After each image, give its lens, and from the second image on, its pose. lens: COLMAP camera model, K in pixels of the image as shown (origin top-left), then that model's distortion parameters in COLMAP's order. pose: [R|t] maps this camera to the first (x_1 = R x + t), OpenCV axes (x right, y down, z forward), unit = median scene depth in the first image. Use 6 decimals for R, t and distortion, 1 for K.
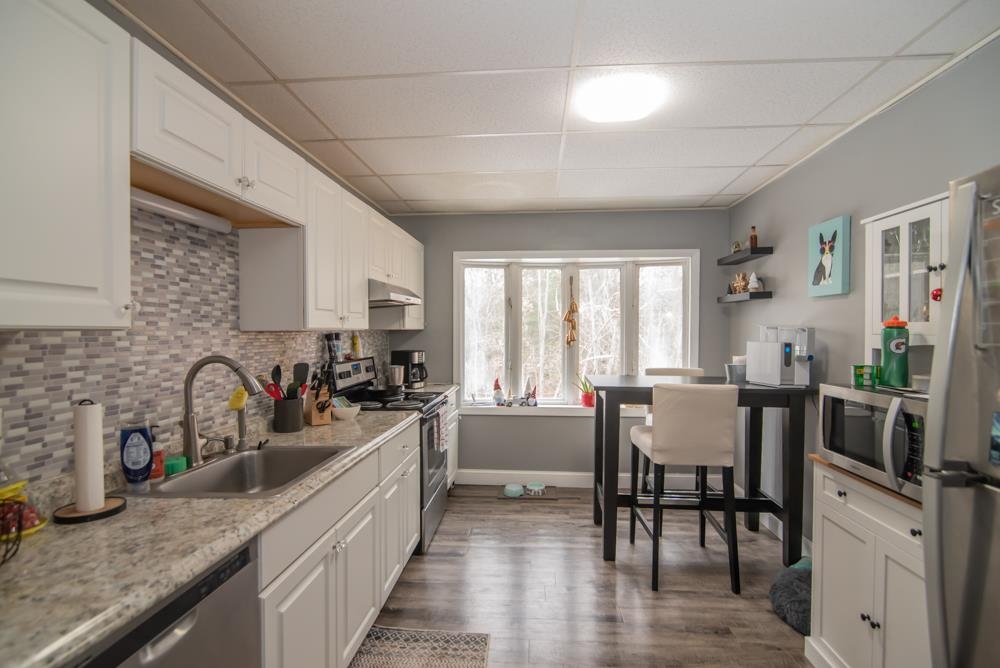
lens RADIAL K [[468.4, 0, 501.5], [0, 468.4, 337.1], [0, 0, 1]] dist [-0.012502, 0.000368]
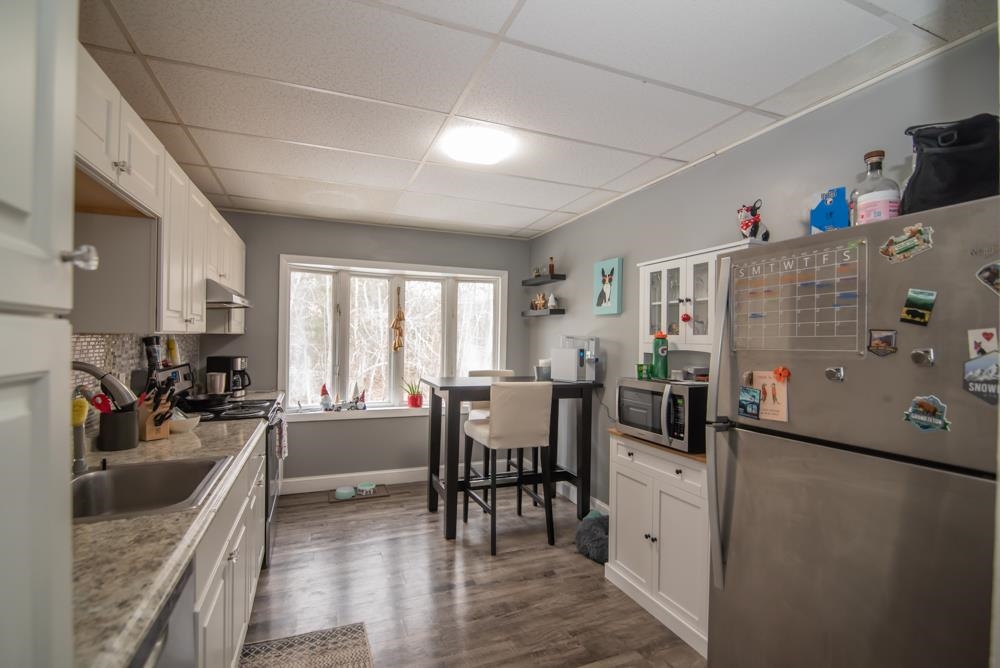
lens RADIAL K [[452.0, 0, 494.3], [0, 452.0, 336.9], [0, 0, 1]] dist [-0.011914, -0.000007]
pose [[0.901216, 0.013917, 0.433146, -0.151718], [-0.007340, 0.999831, -0.016852, 0.001406], [-0.433308, 0.012008, 0.901166, -0.044798]]
